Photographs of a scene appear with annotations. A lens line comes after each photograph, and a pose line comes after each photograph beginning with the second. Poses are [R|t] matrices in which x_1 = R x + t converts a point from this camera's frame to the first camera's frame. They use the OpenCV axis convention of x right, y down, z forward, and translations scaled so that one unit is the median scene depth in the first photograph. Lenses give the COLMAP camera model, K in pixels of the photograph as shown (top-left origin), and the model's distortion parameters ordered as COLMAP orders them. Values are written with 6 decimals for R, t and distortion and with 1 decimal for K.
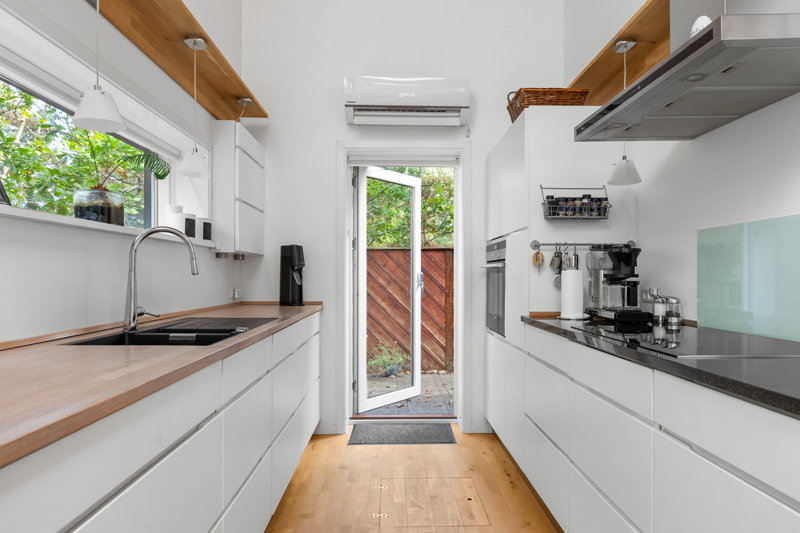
lens RADIAL K [[466.6, 0, 398.1], [0, 466.6, 279.9], [0, 0, 1]] dist [-0.000130, 0.000192]
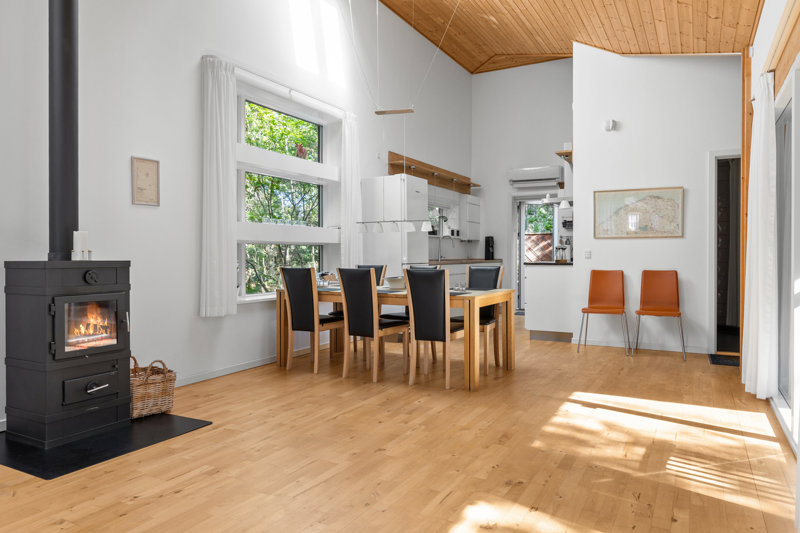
lens RADIAL K [[548.3, 0, 400.0], [0, 548.3, 266.5], [0, 0, 1]] dist [-0.003366, -0.001183]
pose [[0.870403, 0.007086, -0.492290, 0.877066], [-0.001763, 0.999935, 0.011275, 0.060243], [0.492337, -0.008946, 0.870358, -1.968749]]
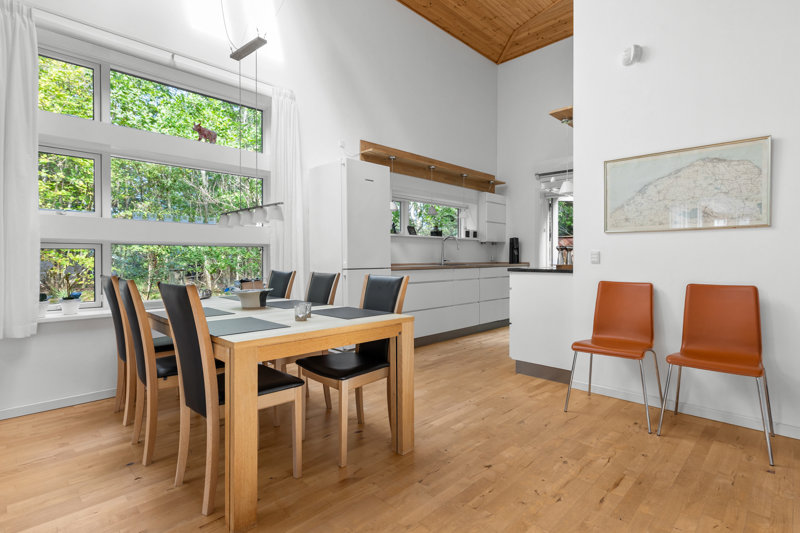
lens RADIAL K [[393.9, 0, 396.6], [0, 393.9, 264.3], [0, 0, 1]] dist [-0.000486, -0.000053]
pose [[0.687637, 0.009177, -0.725997, 0.850262], [-0.005036, 0.999956, 0.007869, 0.048356], [0.726037, -0.001755, 0.687653, -0.827842]]
